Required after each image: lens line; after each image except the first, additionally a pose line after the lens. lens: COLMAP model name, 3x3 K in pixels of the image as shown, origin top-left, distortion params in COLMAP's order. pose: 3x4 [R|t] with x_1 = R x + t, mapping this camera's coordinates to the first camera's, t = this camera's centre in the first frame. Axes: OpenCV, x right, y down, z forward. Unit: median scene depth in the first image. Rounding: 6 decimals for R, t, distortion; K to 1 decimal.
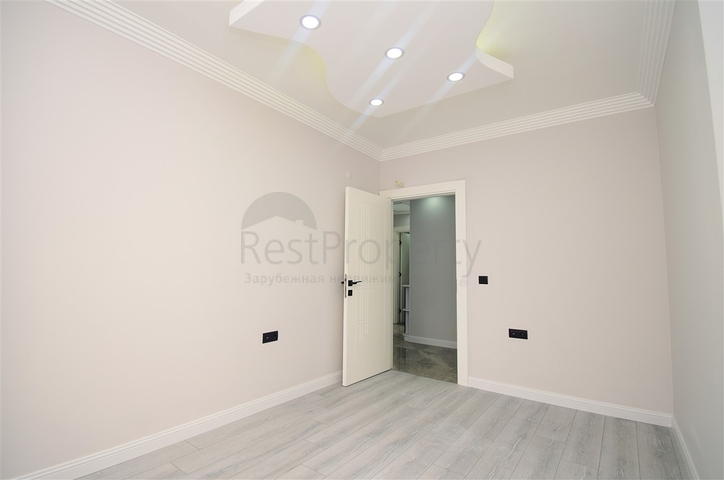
lens RADIAL K [[319.3, 0, 360.4], [0, 319.3, 241.6], [0, 0, 1]] dist [-0.001641, -0.003569]
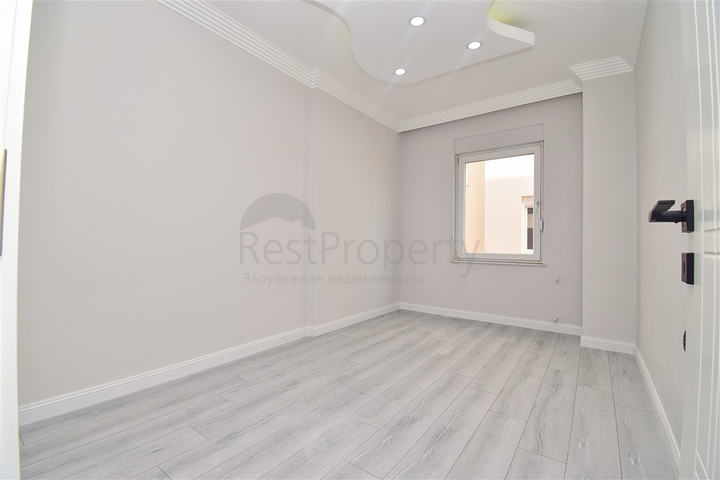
lens RADIAL K [[317.5, 0, 359.8], [0, 317.5, 236.0], [0, 0, 1]] dist [-0.001641, -0.003569]
pose [[-0.999304, -0.036178, 0.009128, 0.249819], [-0.037004, 0.992307, -0.118138, 0.260637], [-0.004784, -0.118393, -0.992955, 1.818833]]
